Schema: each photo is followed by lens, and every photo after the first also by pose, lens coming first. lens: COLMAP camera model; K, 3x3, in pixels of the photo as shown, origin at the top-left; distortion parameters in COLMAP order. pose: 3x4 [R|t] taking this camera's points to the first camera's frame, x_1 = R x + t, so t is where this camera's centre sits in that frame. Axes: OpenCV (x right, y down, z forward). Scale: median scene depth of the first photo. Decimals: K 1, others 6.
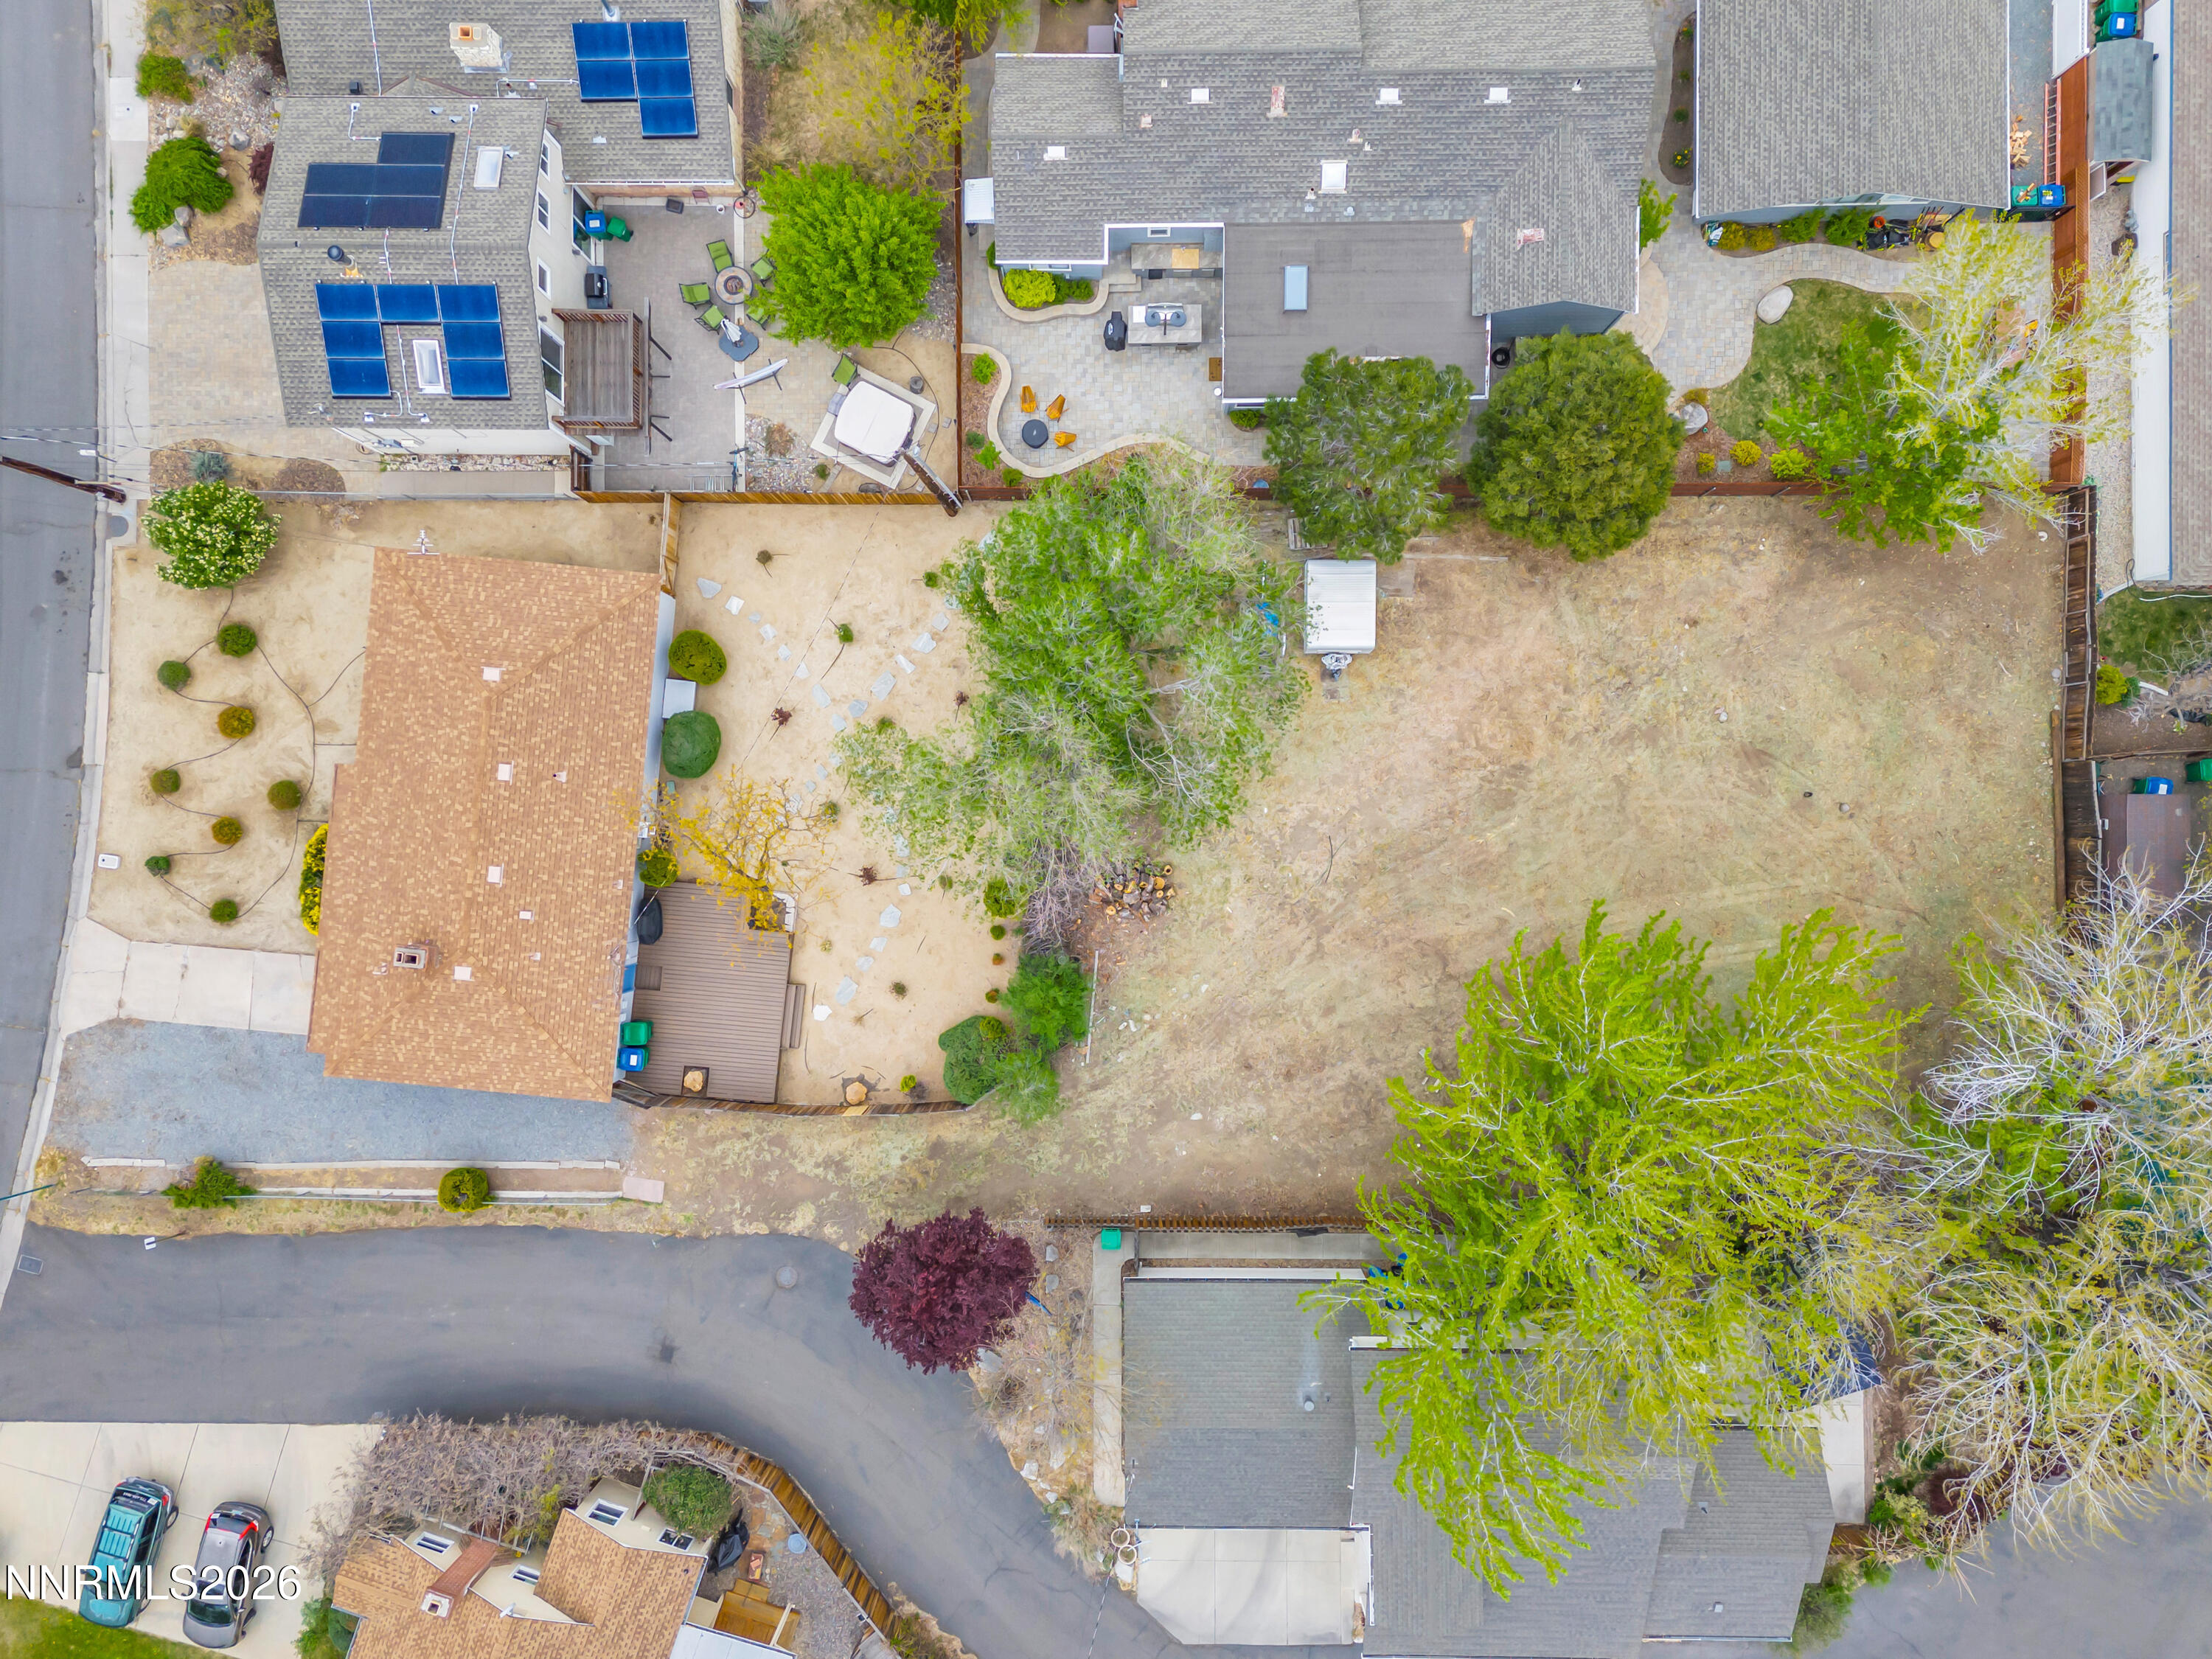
lens RADIAL K [[1632.9, 0, 1107.5], [0, 1632.9, 833.0], [0, 0, 1]] dist [0.068946, -0.051626]
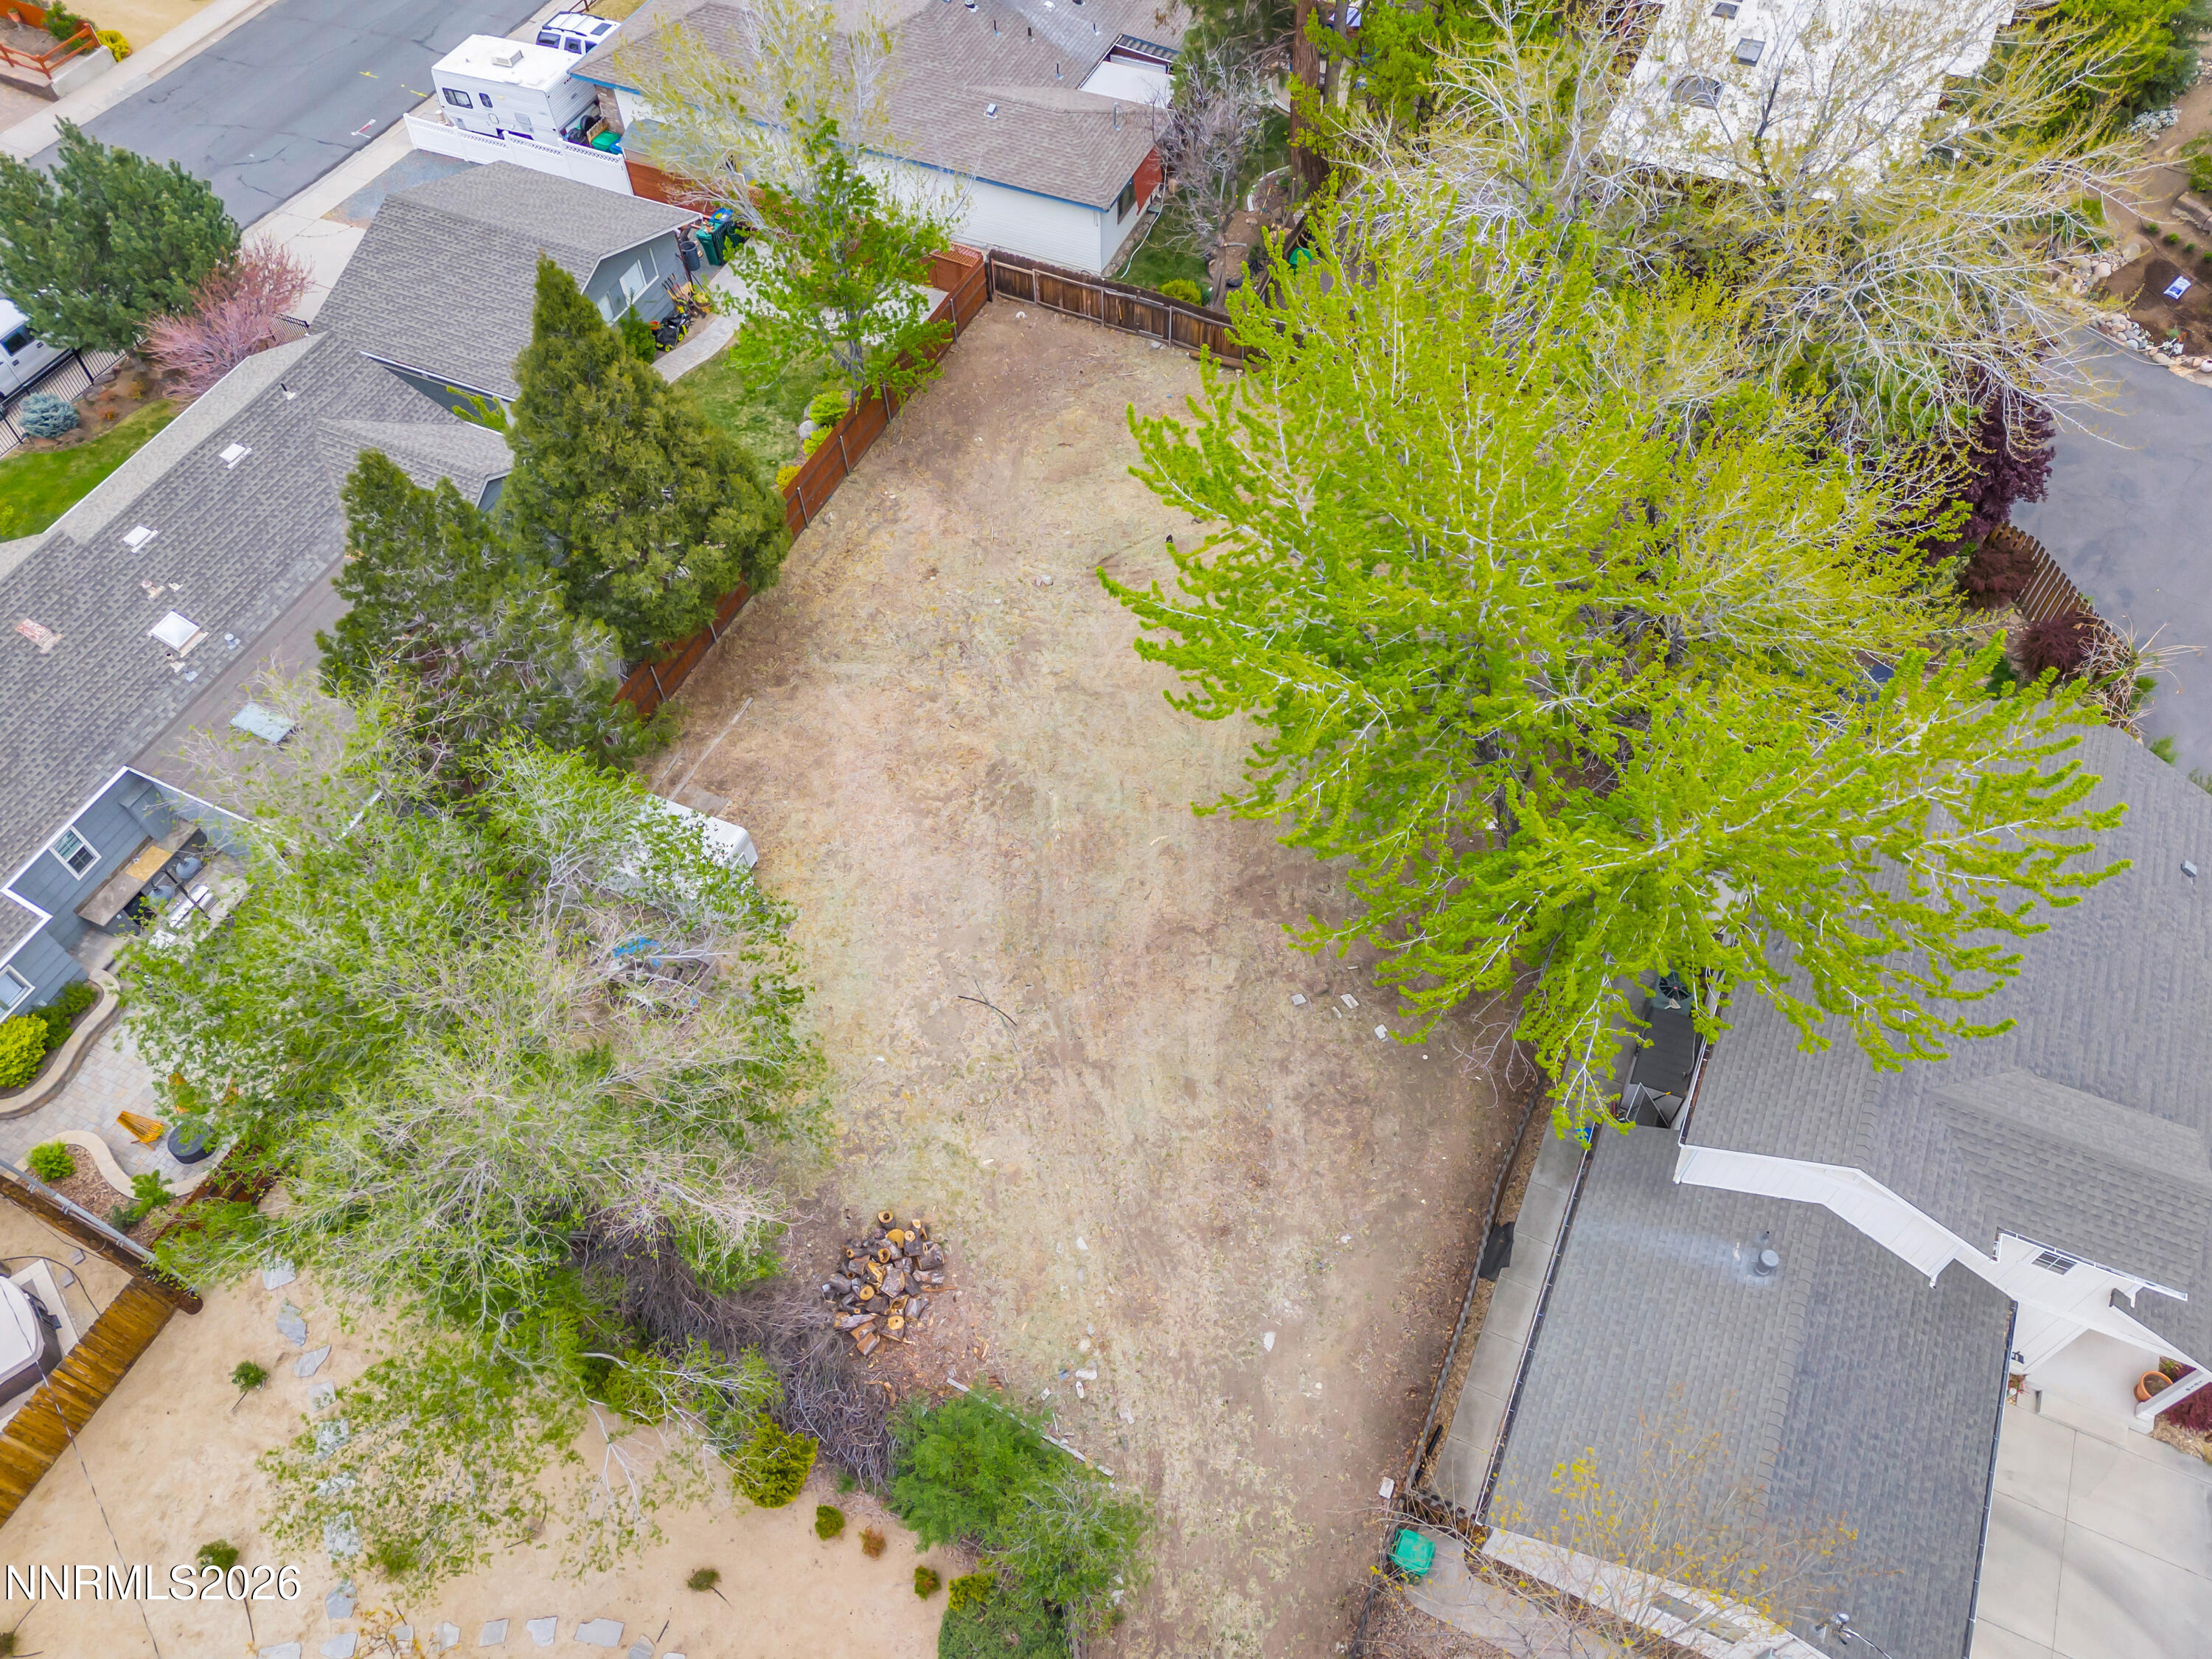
lens RADIAL K [[1632.9, 0, 1115.4], [0, 1632.9, 815.8], [0, 0, 1]] dist [0.068946, -0.051626]
pose [[0.411669, -0.733515, 0.540818, -0.155435], [0.911219, 0.321906, -0.257013, 0.216942], [0.014430, 0.598608, 0.800912, 0.402685]]
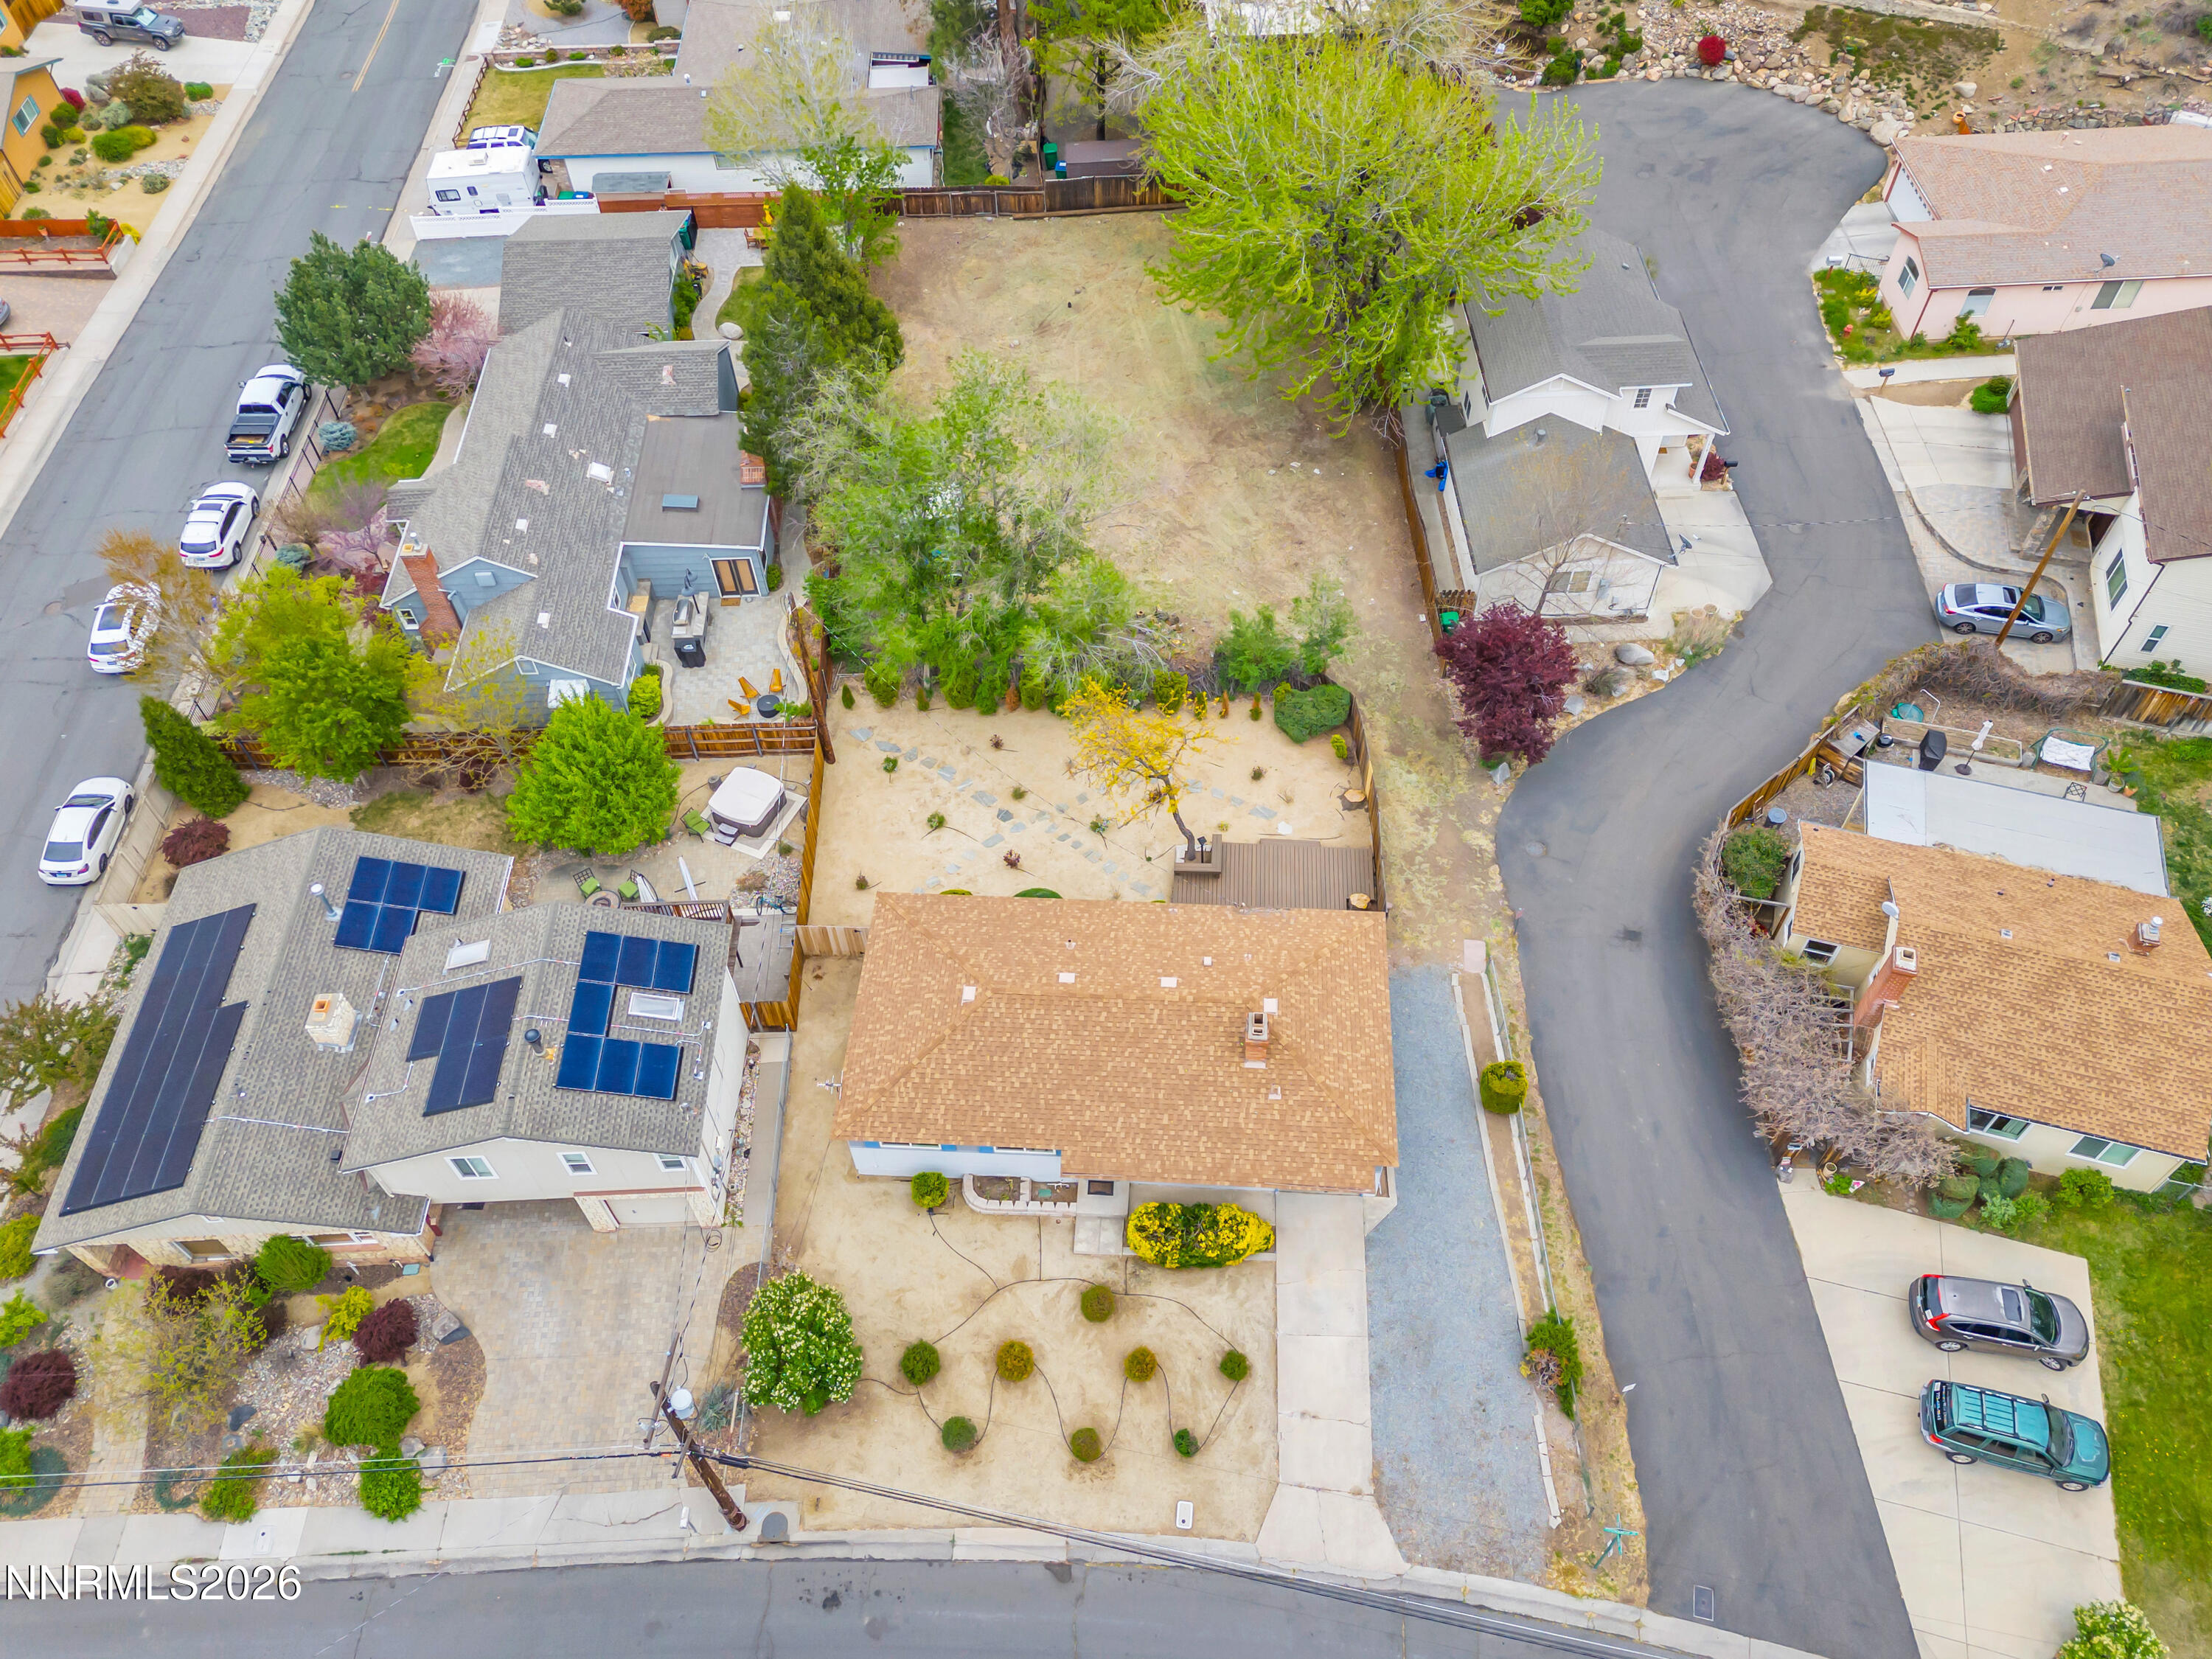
lens RADIAL K [[1632.9, 0, 1118.1], [0, 1632.9, 820.5], [0, 0, 1]] dist [0.068946, -0.051626]
pose [[-0.034295, -0.778822, 0.626307, -0.842841], [0.999283, -0.036769, 0.008995, -0.010314], [0.016023, 0.626166, 0.779525, 0.153343]]
